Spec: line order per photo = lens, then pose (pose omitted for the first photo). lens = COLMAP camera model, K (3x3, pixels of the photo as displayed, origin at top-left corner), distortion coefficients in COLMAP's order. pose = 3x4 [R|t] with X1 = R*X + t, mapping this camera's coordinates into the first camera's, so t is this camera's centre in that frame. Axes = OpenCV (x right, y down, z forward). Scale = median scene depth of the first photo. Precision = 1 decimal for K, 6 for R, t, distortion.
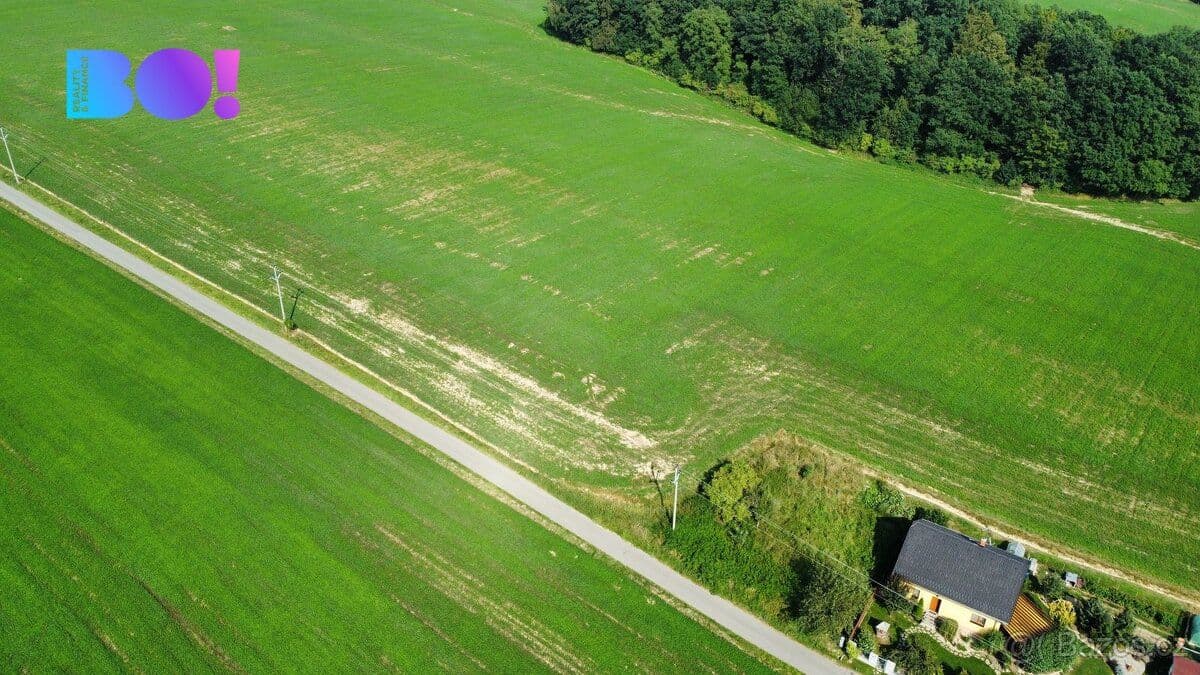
lens RADIAL K [[862.4, 0, 600.0], [0, 862.4, 337.5], [0, 0, 1]] dist [0.064591, -0.063964]
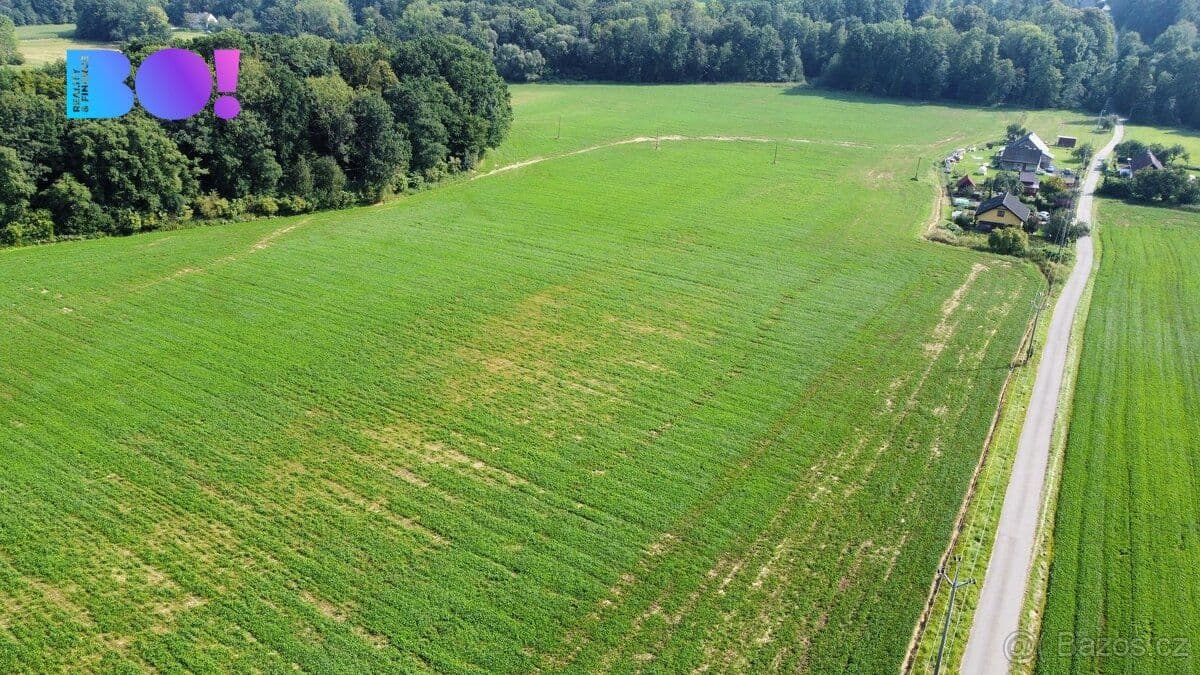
lens RADIAL K [[862.4, 0, 600.0], [0, 862.4, 337.5], [0, 0, 1]] dist [0.064591, -0.063964]
pose [[-0.084676, -0.429332, 0.899169, -0.870923], [0.495513, 0.764768, 0.411822, -0.487644], [-0.864463, 0.480421, 0.147982, 0.937212]]
